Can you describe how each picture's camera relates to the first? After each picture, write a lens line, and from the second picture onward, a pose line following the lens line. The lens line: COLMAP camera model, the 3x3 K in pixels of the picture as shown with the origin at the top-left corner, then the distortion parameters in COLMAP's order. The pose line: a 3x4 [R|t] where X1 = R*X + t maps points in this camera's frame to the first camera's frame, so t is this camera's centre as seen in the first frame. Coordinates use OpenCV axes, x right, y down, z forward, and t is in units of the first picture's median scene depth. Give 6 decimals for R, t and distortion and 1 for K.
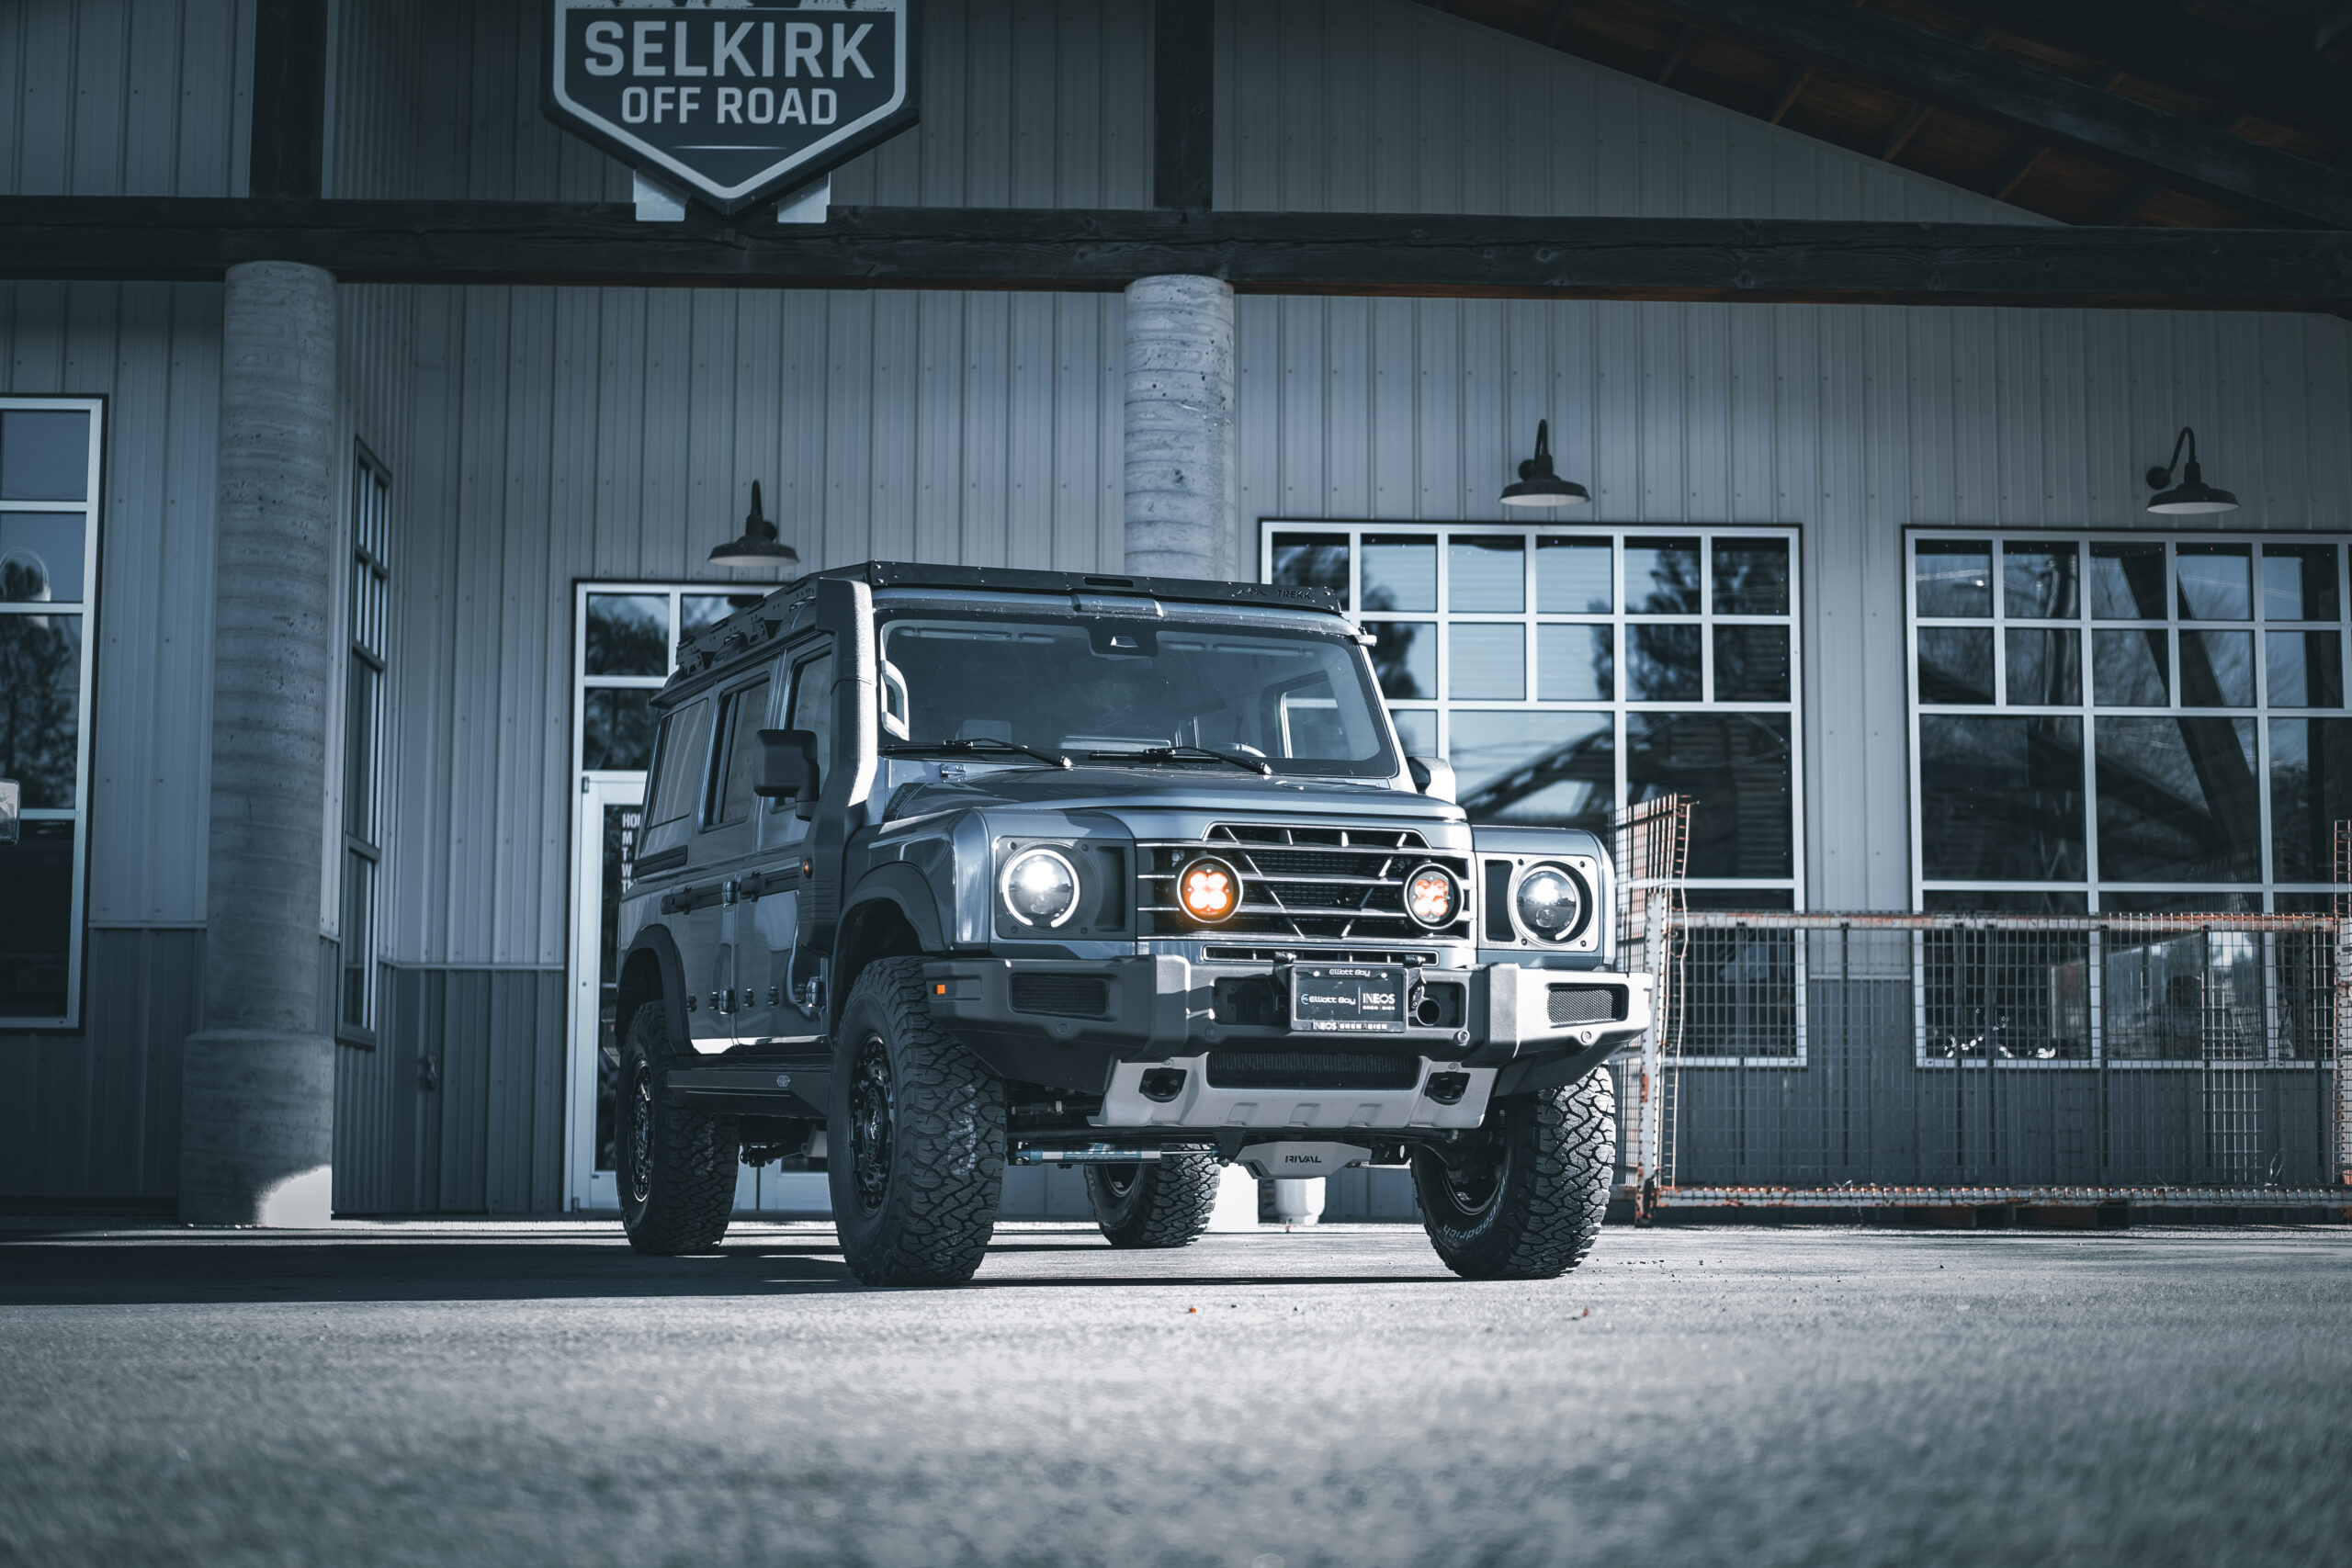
lens RADIAL K [[3624.7, 0, 1176.0], [0, 3624.7, 784.0], [0, 0, 1]] dist [-0.012731, 0.011900]
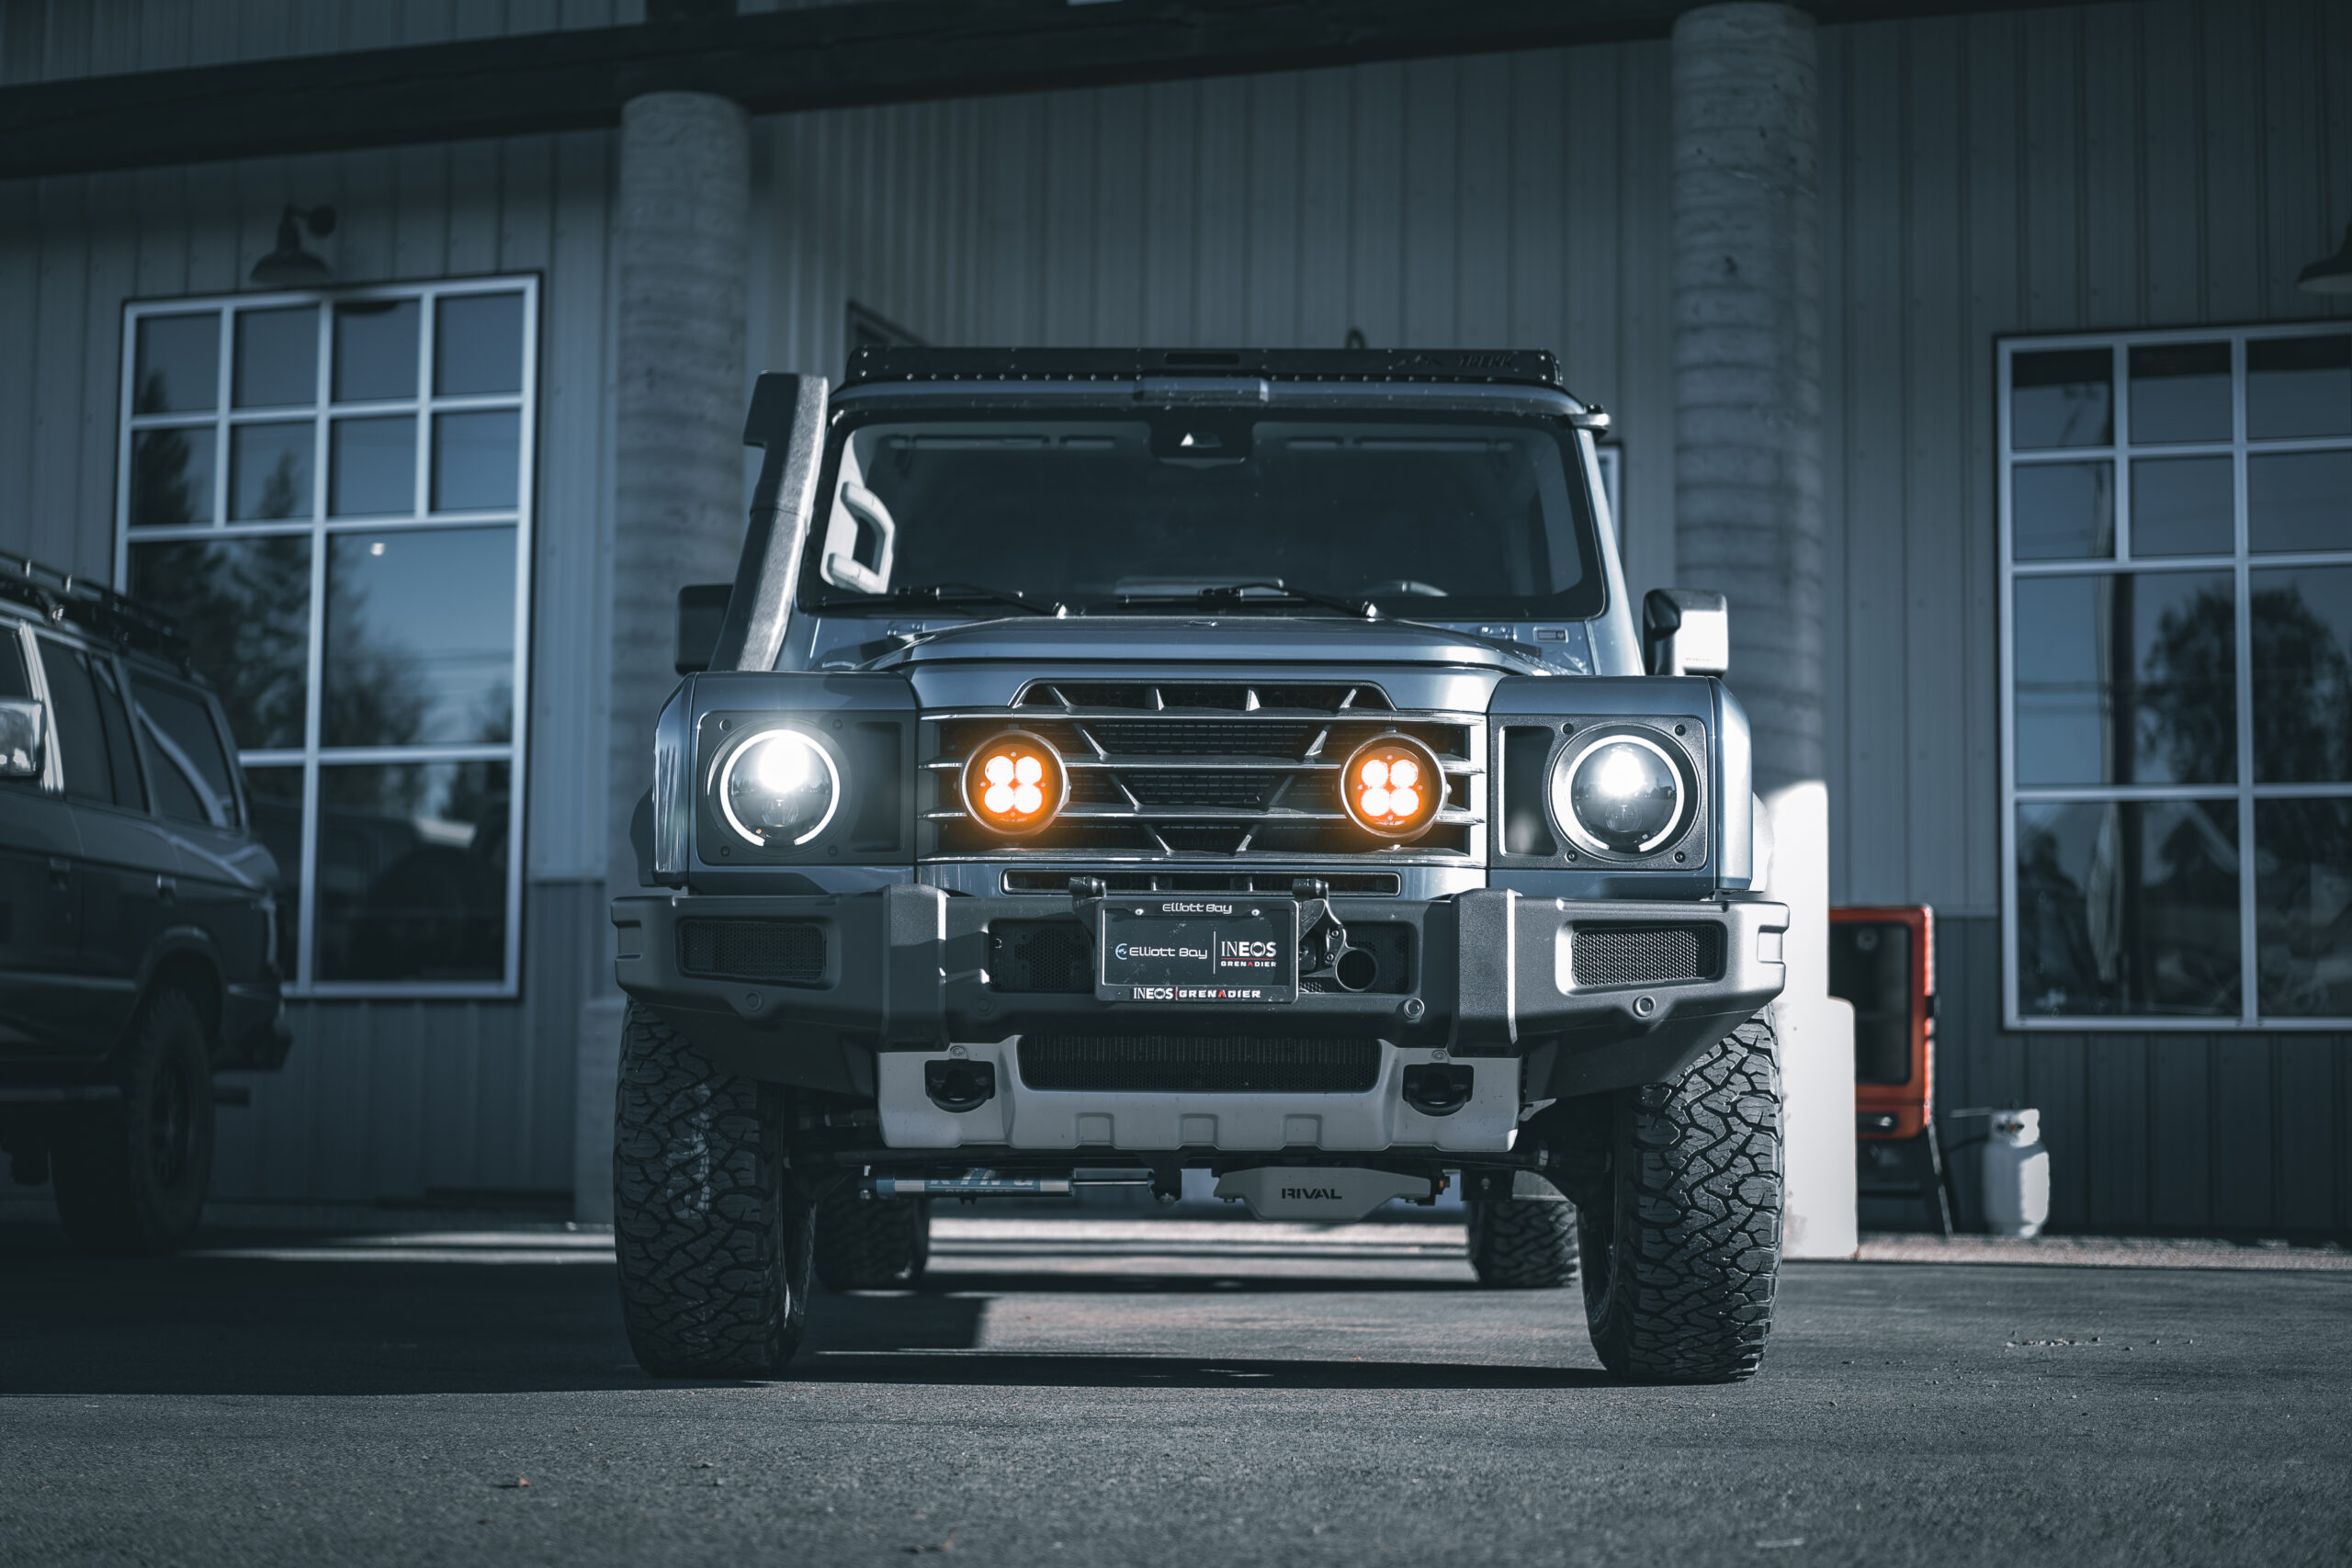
lens RADIAL K [[3624.7, 0, 1176.0], [0, 3624.7, 784.0], [0, 0, 1]] dist [-0.012731, 0.011900]
pose [[0.936442, -0.027023, -0.349780, 0.255068], [0.031690, 0.999469, 0.007625, 0.024548], [0.349388, -0.018225, 0.936801, 0.394202]]
